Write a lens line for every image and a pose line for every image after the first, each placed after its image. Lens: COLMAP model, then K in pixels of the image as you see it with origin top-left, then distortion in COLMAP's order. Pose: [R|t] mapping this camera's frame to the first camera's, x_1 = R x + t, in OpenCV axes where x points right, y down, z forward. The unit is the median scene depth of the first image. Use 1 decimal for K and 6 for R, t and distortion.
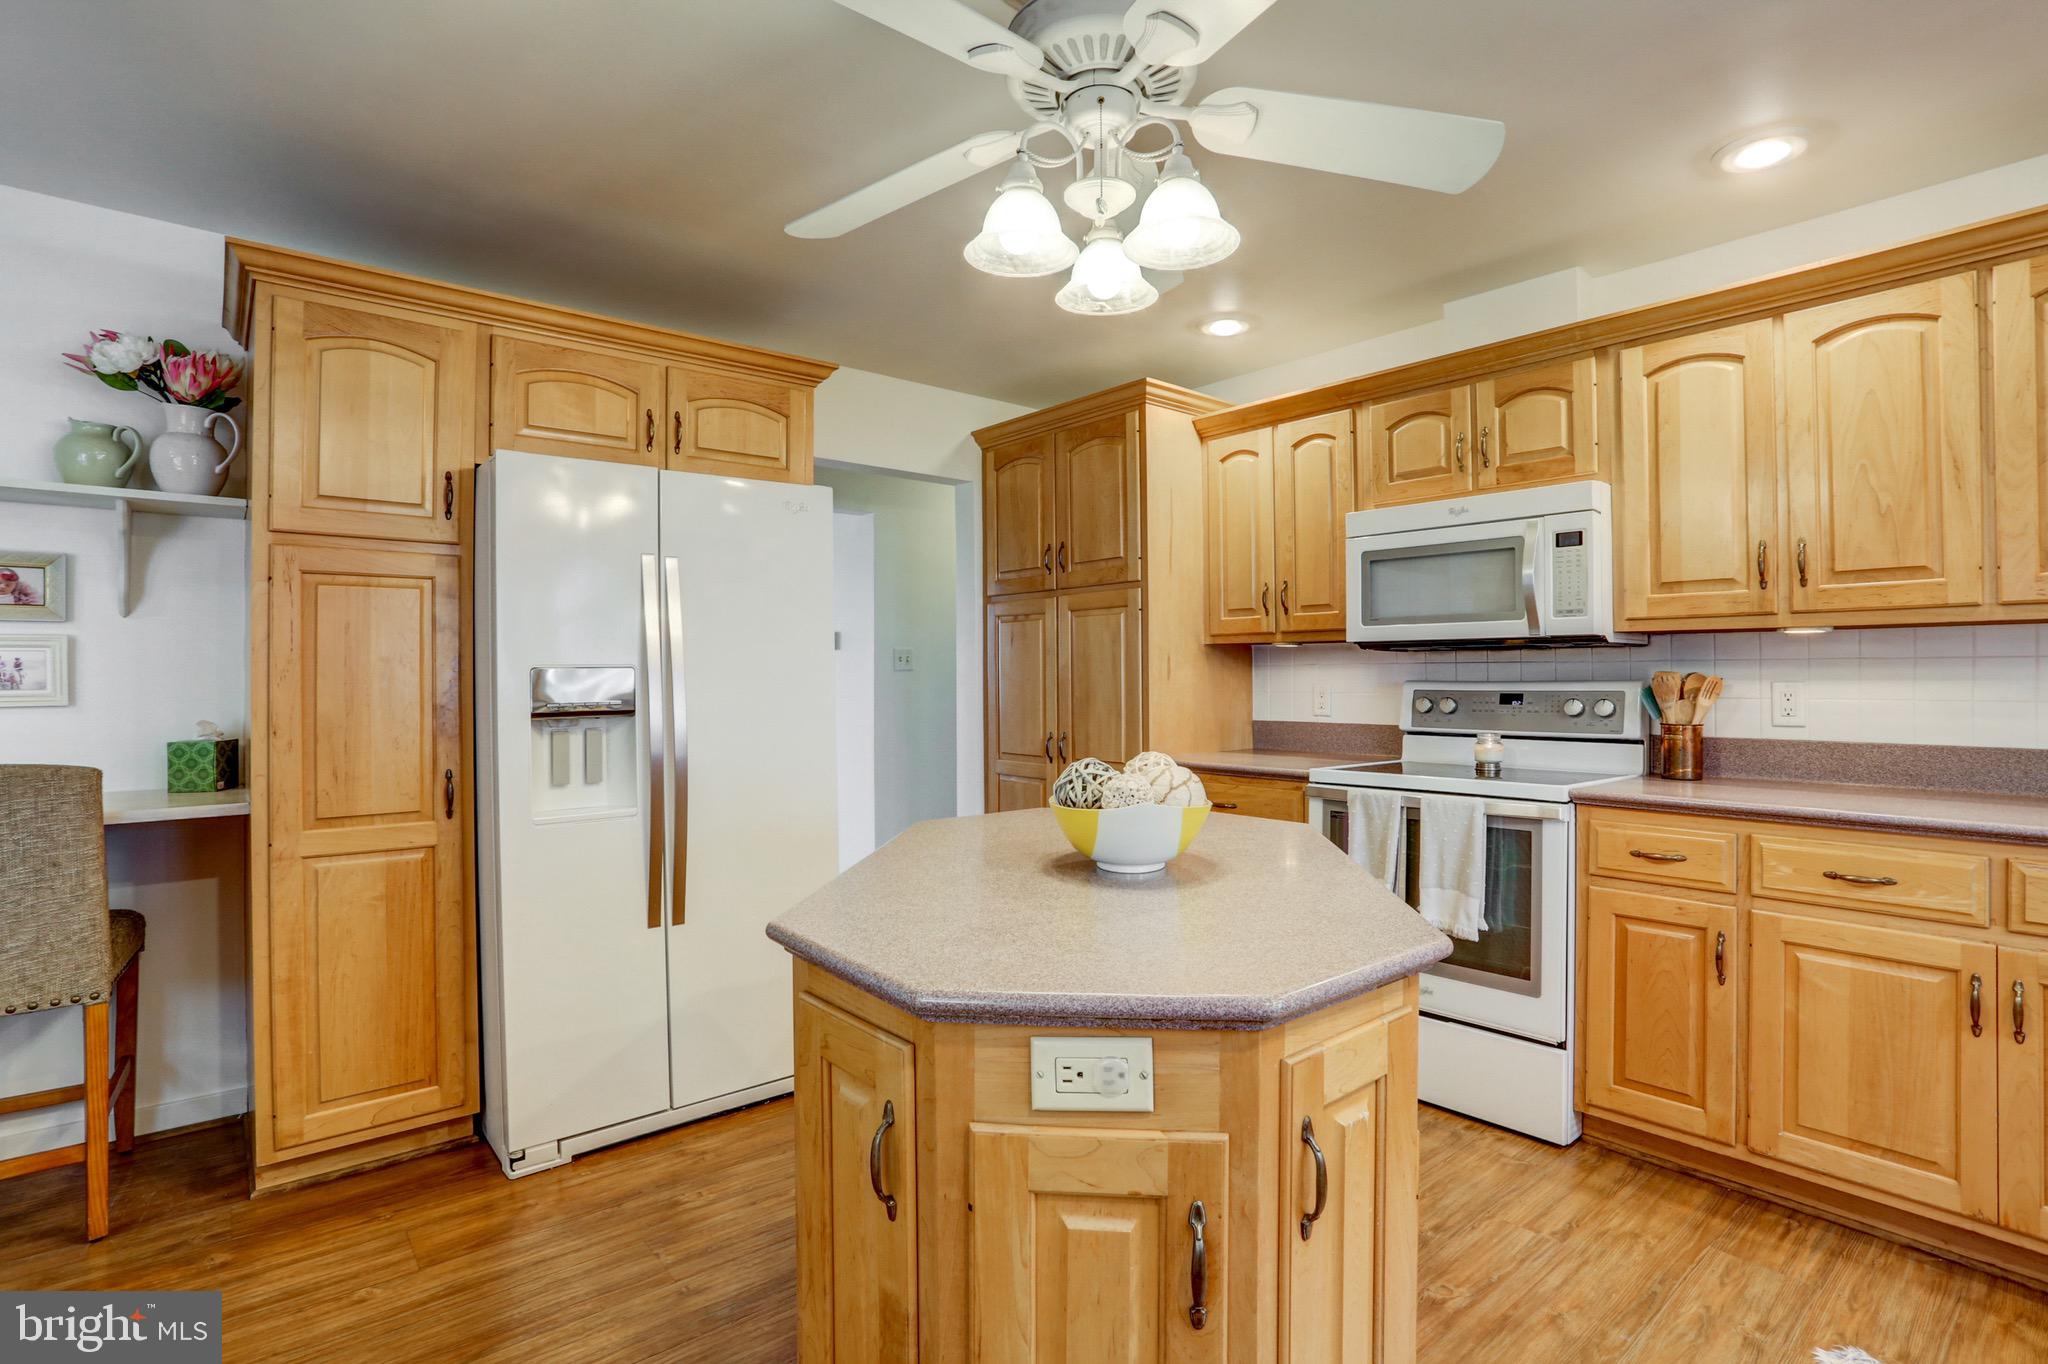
lens RADIAL K [[1004.6, 0, 1016.7], [0, 1004.6, 668.3], [0, 0, 1]] dist [-0.023927, 0.001503]
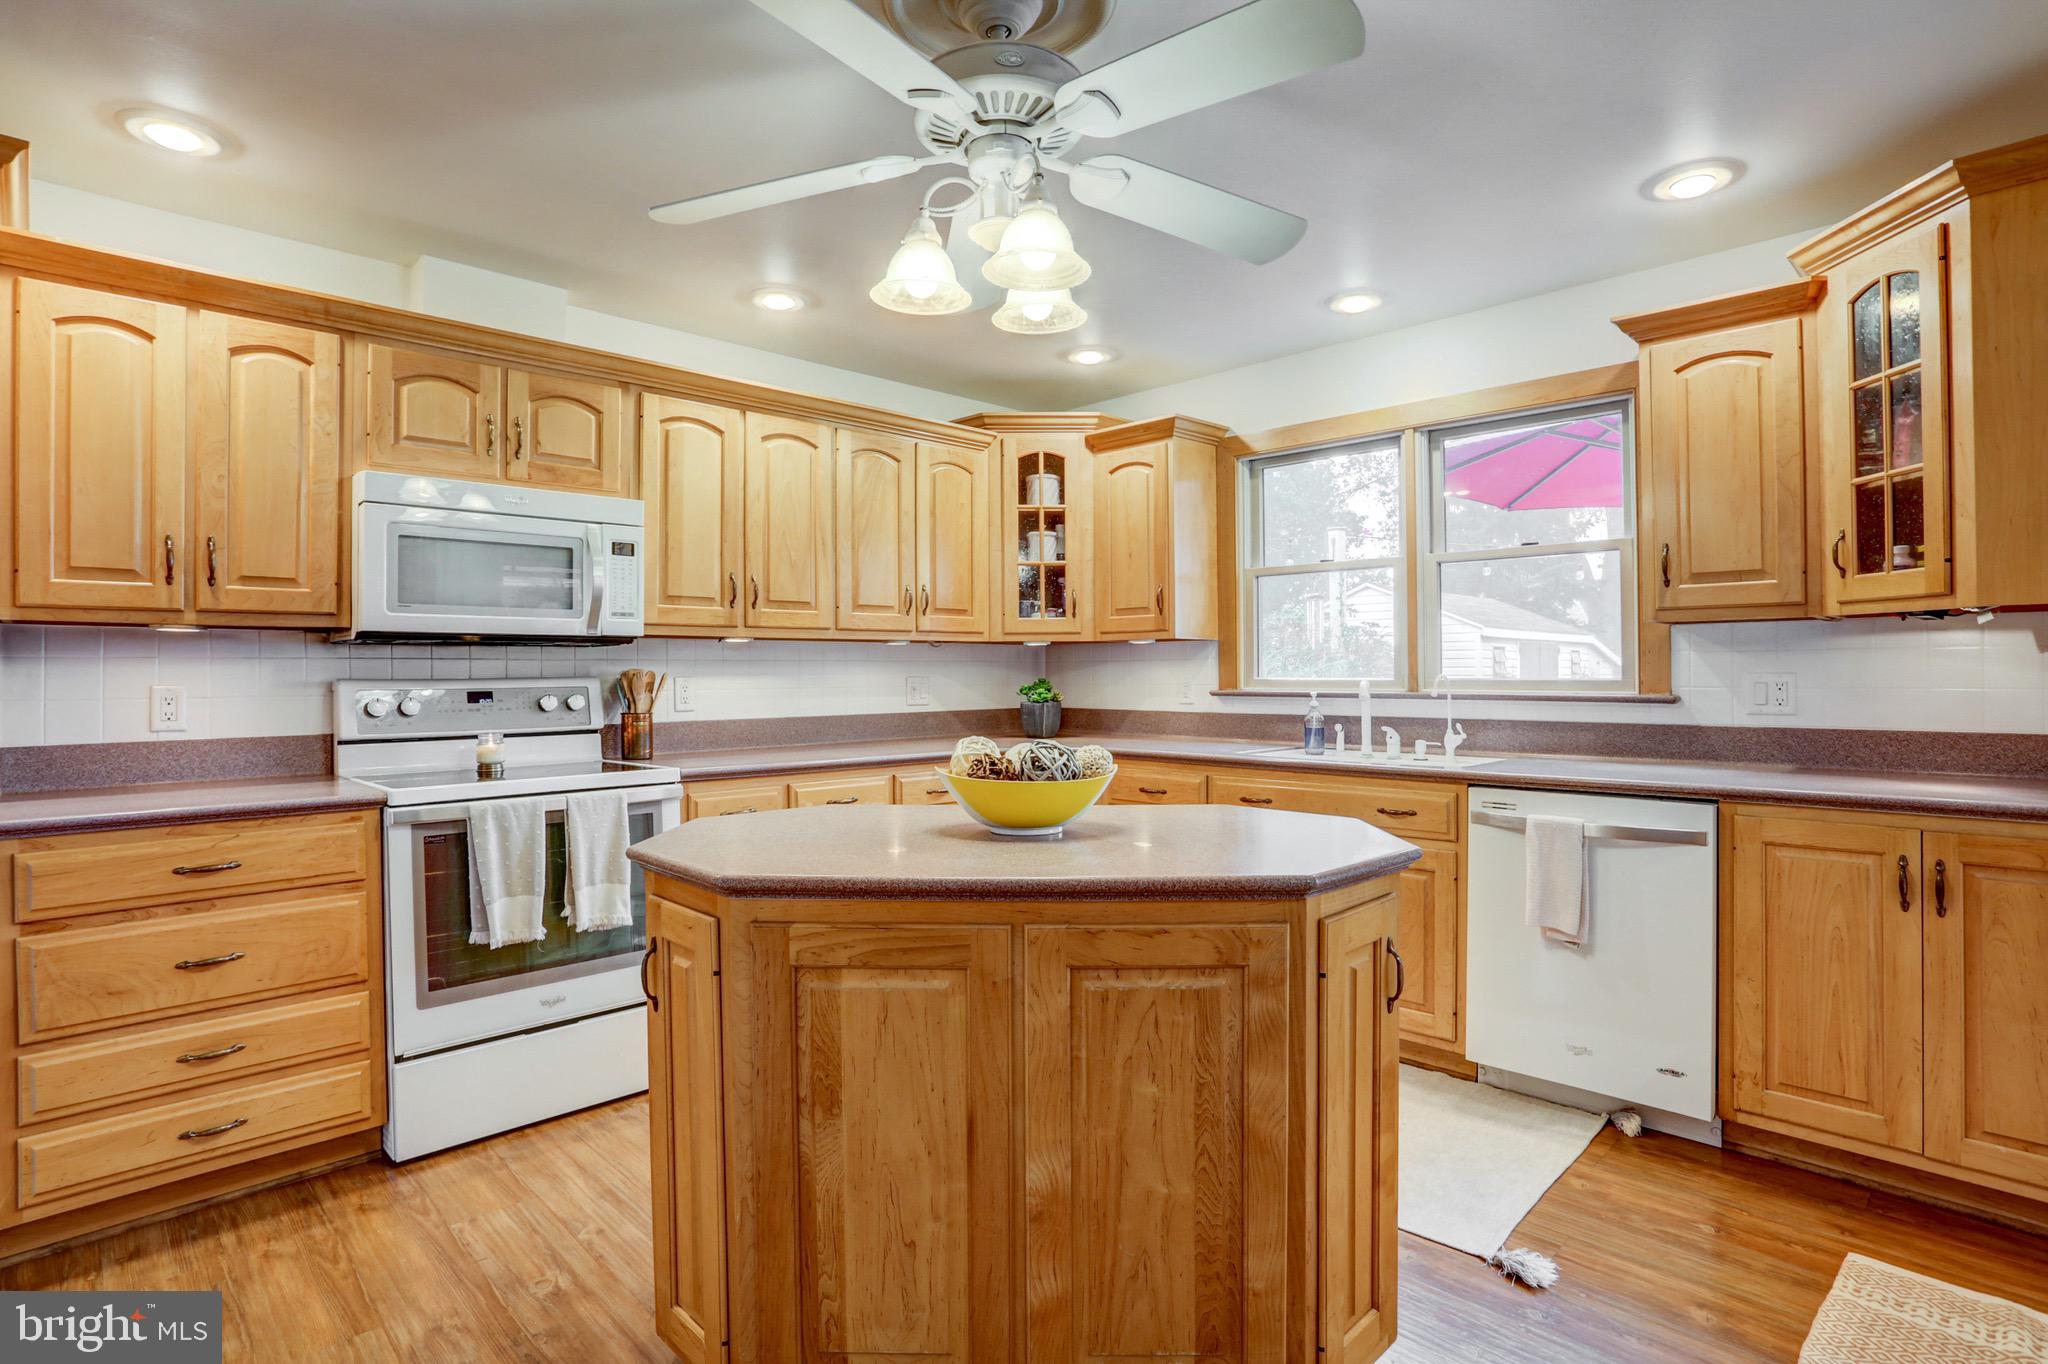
lens RADIAL K [[934.9, 0, 1022.2], [0, 934.9, 676.1], [0, 0, 1]] dist [-0.016910, 0.000017]
pose [[-0.001507, -0.003752, 0.999992, -0.453953], [-0.003292, 0.999988, 0.003747, 0.006241], [-0.999993, -0.003286, -0.001519, 0.523035]]
